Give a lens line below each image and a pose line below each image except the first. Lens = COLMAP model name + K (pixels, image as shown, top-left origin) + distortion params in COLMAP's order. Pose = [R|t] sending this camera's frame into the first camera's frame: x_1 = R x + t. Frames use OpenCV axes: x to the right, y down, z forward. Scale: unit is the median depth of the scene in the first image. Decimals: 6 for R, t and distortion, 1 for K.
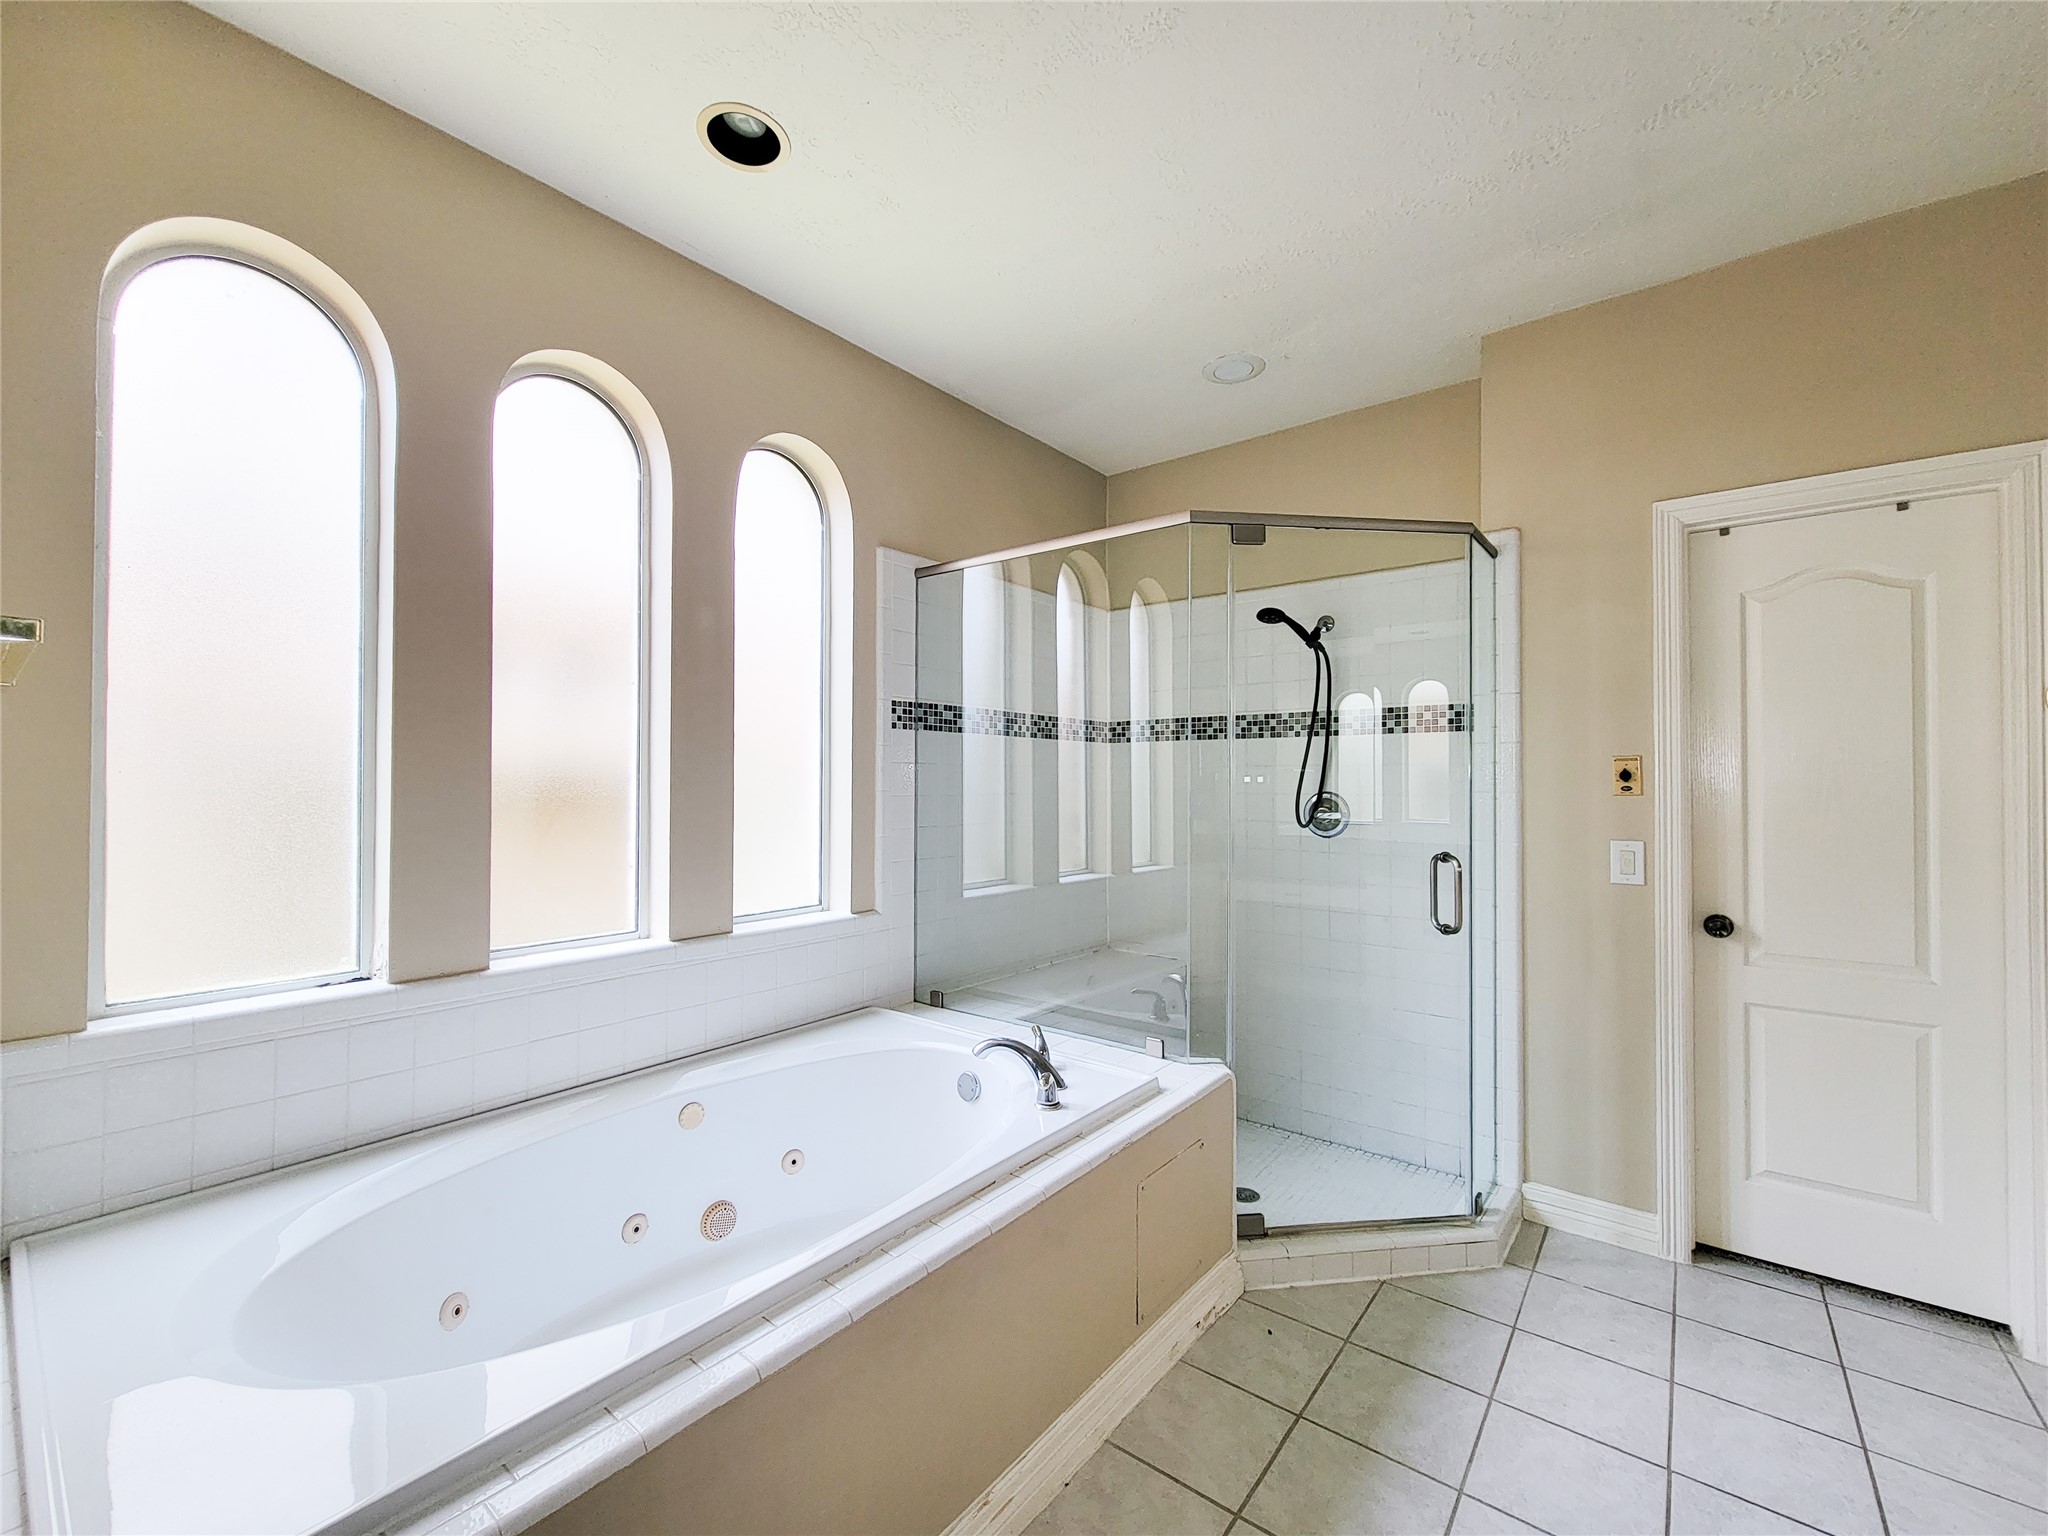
lens RADIAL K [[850.5, 0, 1019.9], [0, 850.5, 775.1], [0, 0, 1]] dist [0.006618, -0.004783]
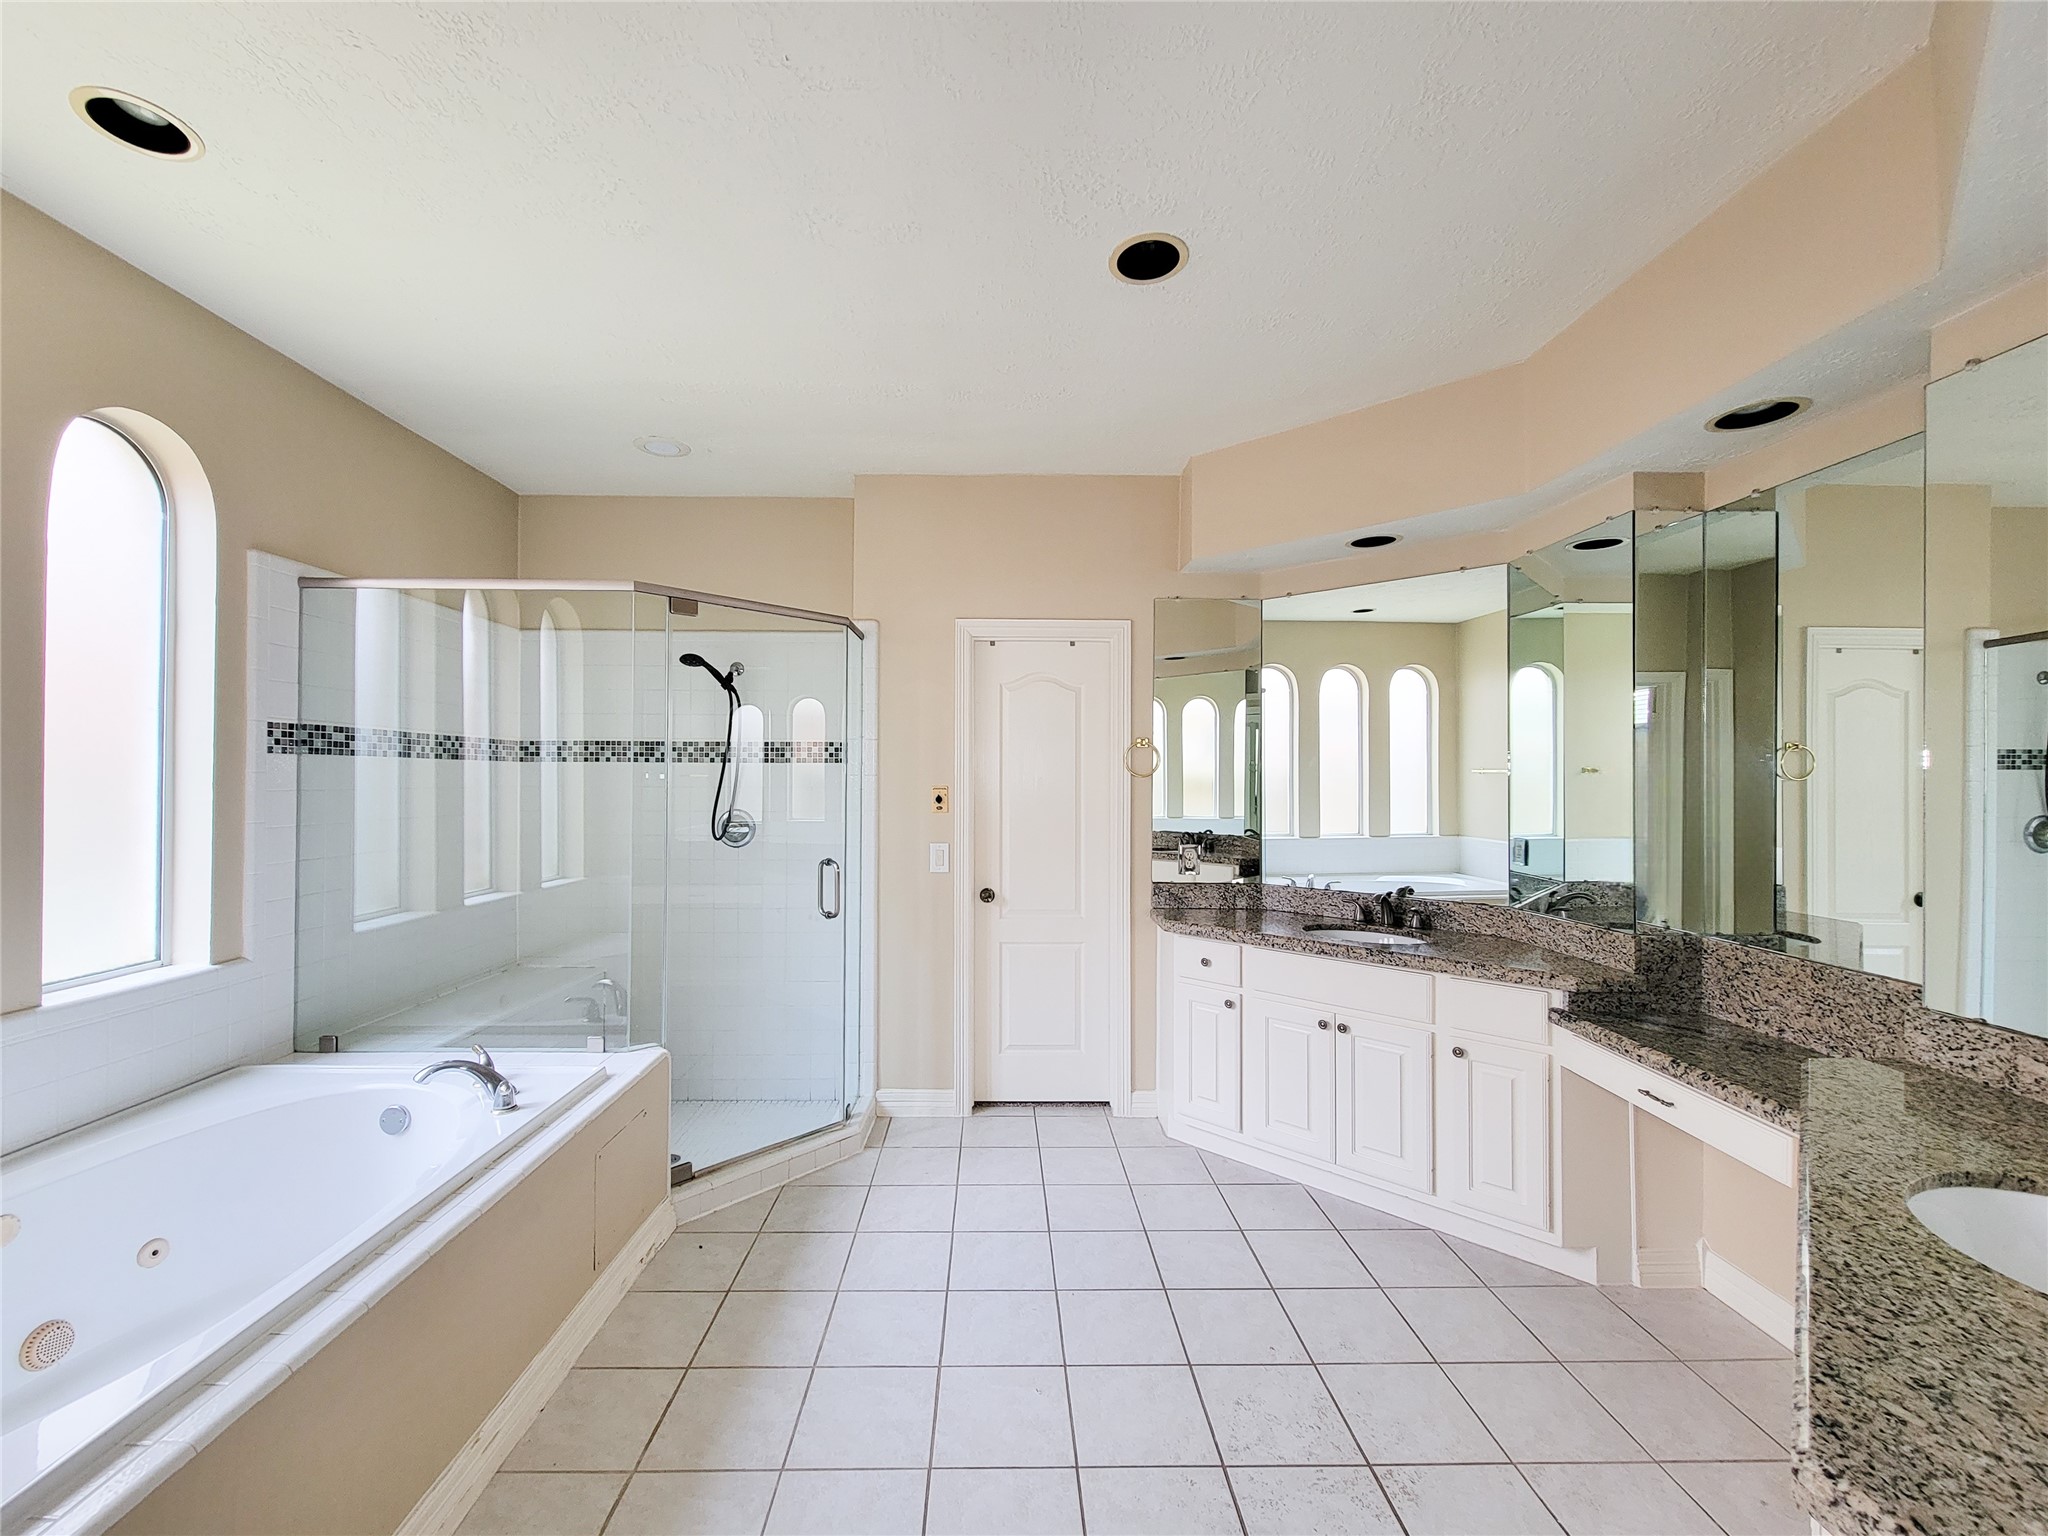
lens RADIAL K [[850.5, 0, 1017.2], [0, 850.5, 778.8], [0, 0, 1]] dist [0.006618, -0.004783]
pose [[0.768644, 0.001949, 0.639674, -0.135189], [-0.010110, 0.999907, 0.009101, -0.050431], [-0.639597, -0.013463, 0.768592, -0.228895]]
